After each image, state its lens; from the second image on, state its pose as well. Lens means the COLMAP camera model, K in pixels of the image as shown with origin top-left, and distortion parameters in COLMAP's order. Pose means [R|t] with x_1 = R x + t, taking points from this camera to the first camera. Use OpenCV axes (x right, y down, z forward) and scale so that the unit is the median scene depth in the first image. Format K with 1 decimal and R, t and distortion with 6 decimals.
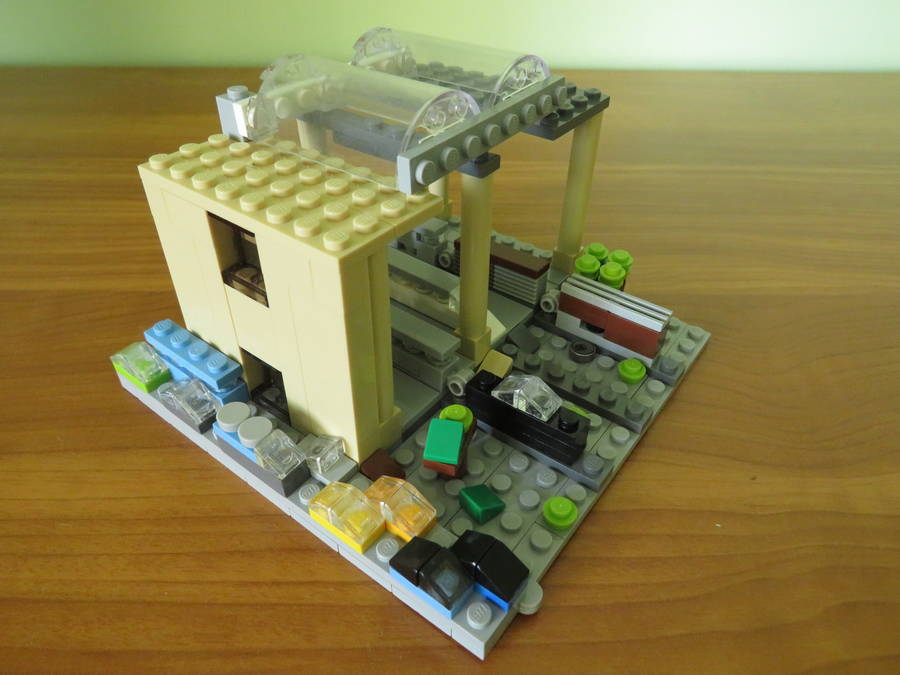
lens RADIAL K [[656.1, 0, 453.1], [0, 656.1, 333.1], [0, 0, 1]] dist [0.002084, -0.000382]
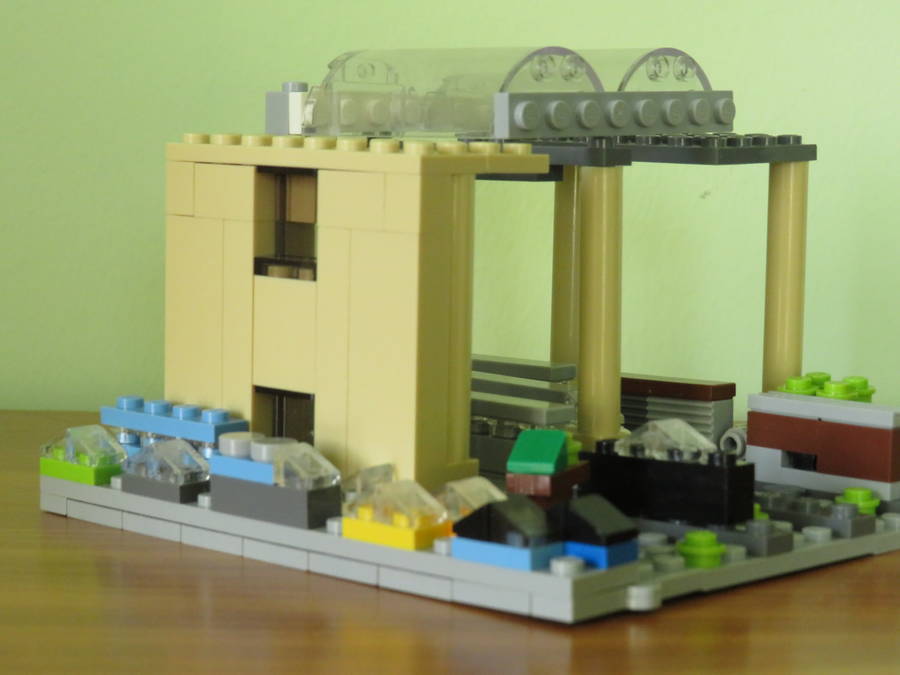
lens RADIAL K [[2499.0, 0, 450.0], [0, 2499.0, 337.5], [0, 0, 1]] dist [0.018100, 0.059604]
pose [[0.993413, 0.011594, -0.113999, 0.192542], [-0.071304, 0.841338, -0.535786, 1.453027], [0.089700, 0.540385, 0.836623, -1.290345]]
